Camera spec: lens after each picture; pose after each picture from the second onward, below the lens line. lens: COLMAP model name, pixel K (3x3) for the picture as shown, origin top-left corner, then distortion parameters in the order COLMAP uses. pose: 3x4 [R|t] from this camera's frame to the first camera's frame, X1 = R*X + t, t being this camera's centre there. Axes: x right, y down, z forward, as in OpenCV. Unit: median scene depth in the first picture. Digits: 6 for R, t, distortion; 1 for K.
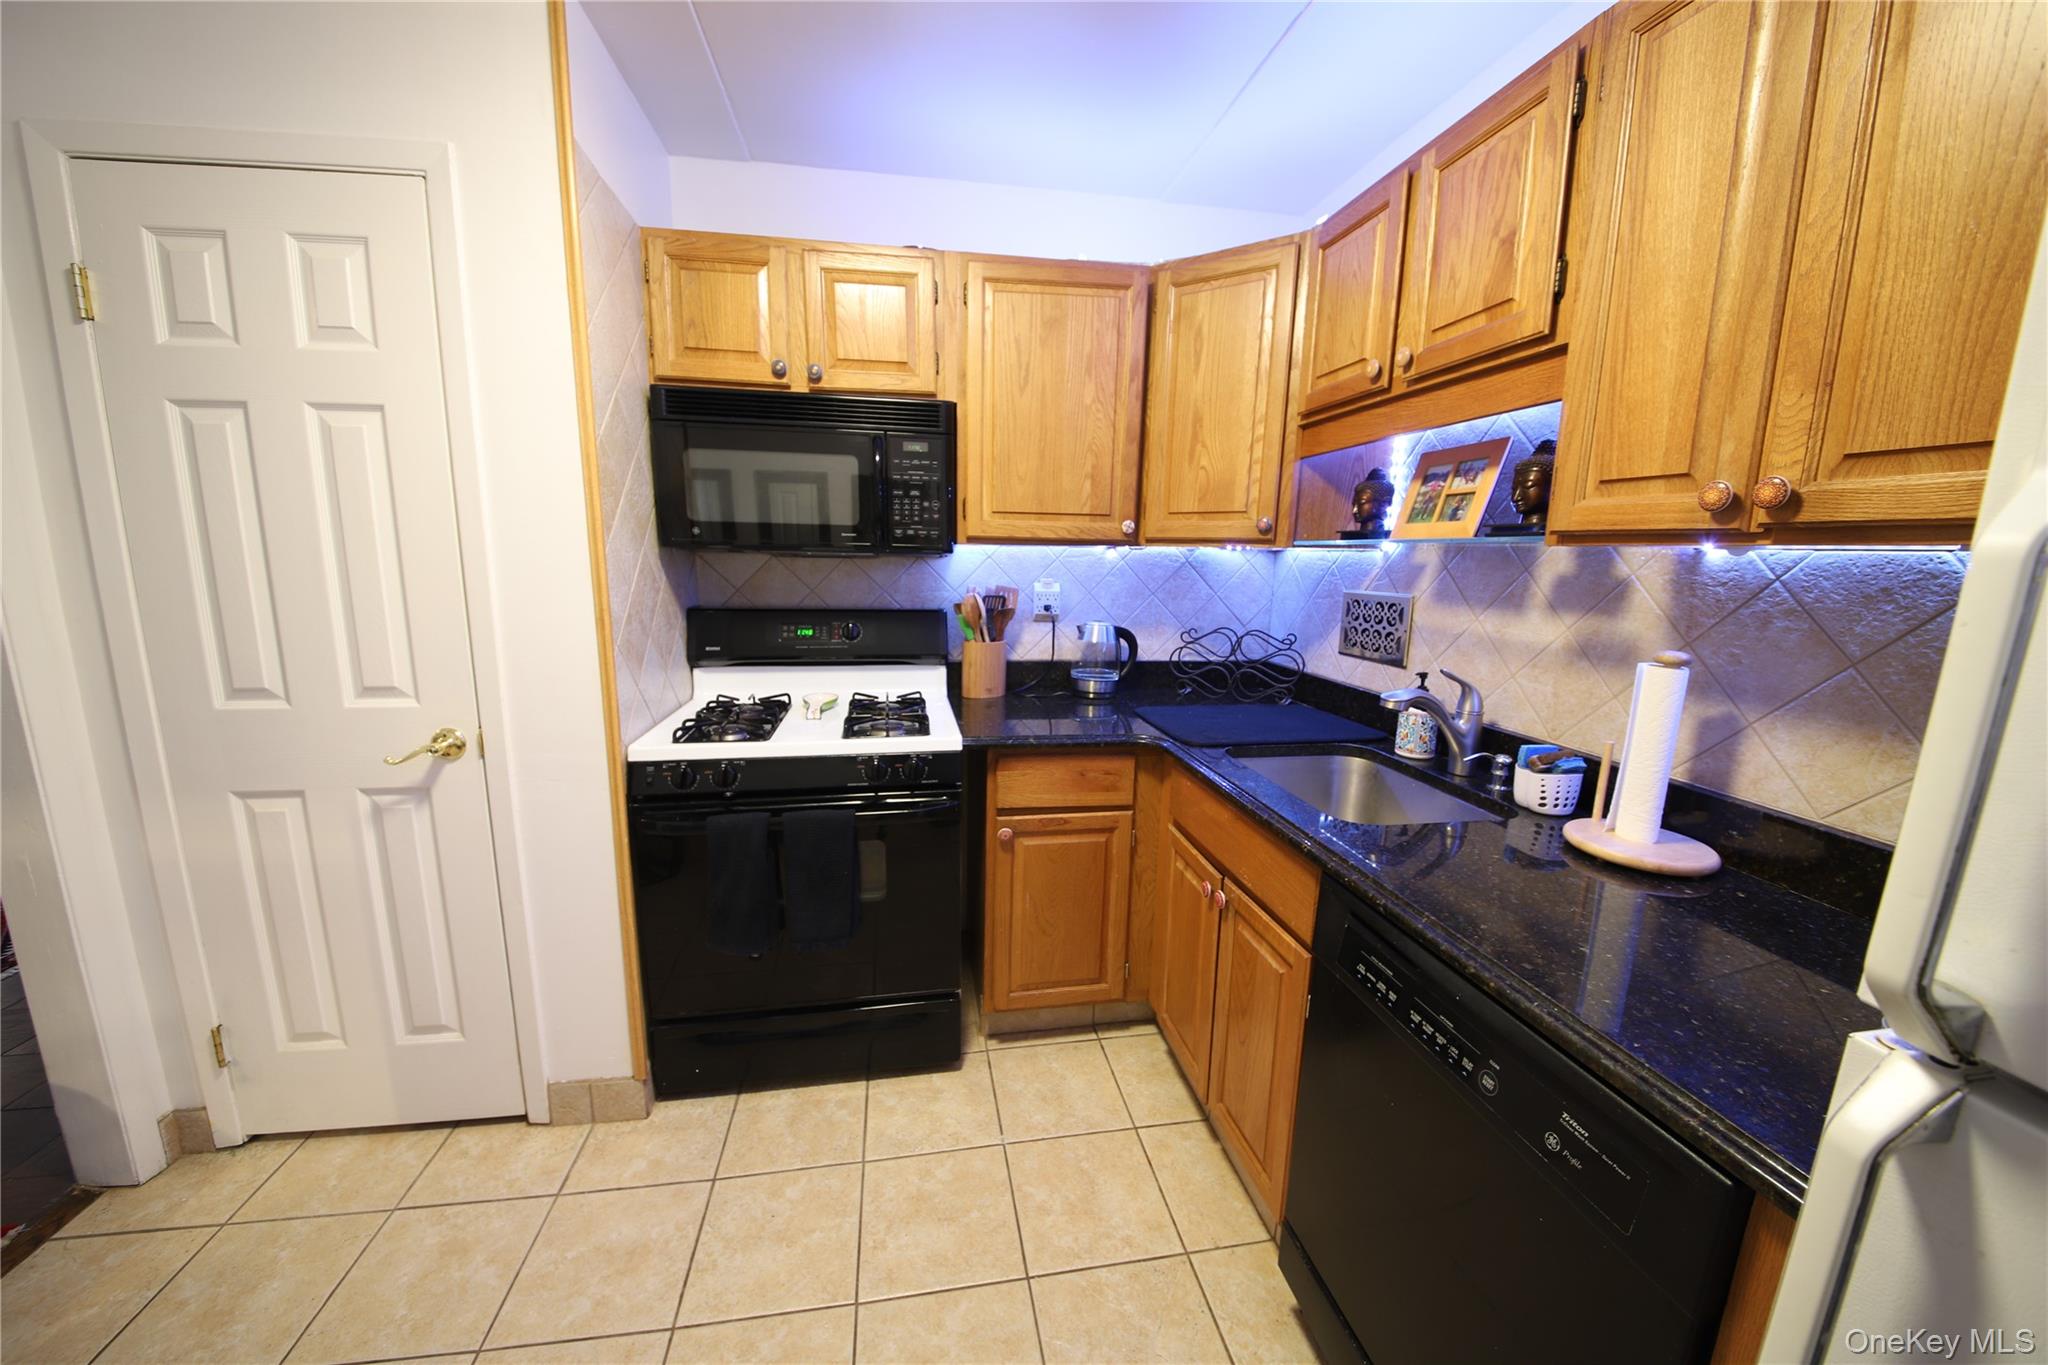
lens RADIAL K [[710.7, 0, 1024.0], [0, 710.7, 682.5], [0, 0, 1]] dist [-0.040157, -0.000090]
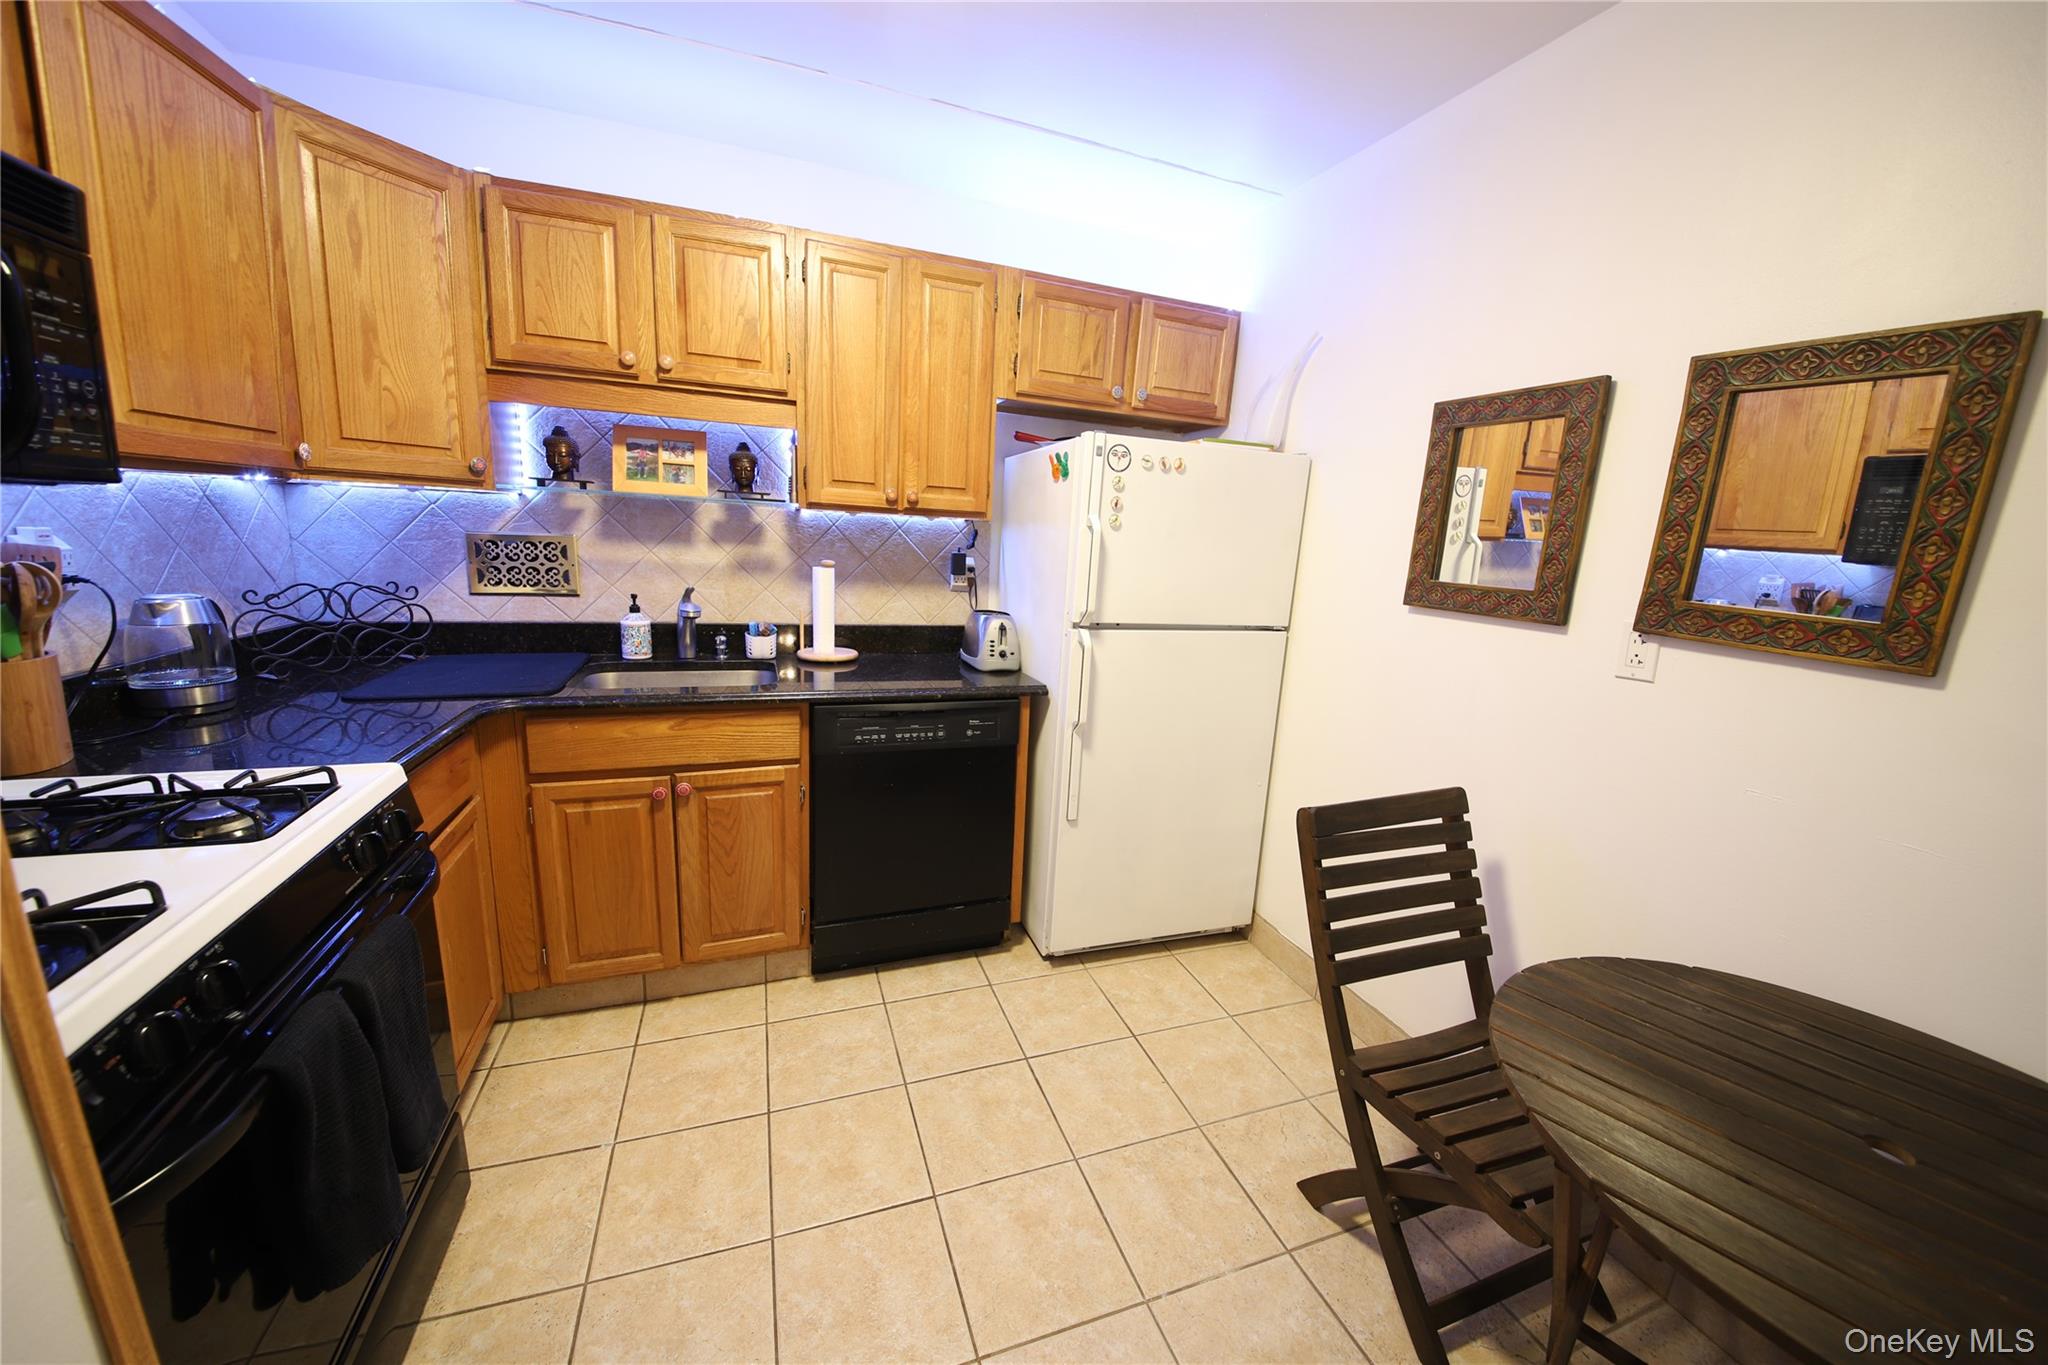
lens RADIAL K [[710.7, 0, 1024.0], [0, 710.7, 682.5], [0, 0, 1]] dist [-0.040157, -0.000090]
pose [[-0.193101, -0.226403, 0.954701, -0.756812], [0.108592, 0.962105, 0.250123, -0.090675], [-0.975151, 0.151972, -0.161198, 0.451143]]
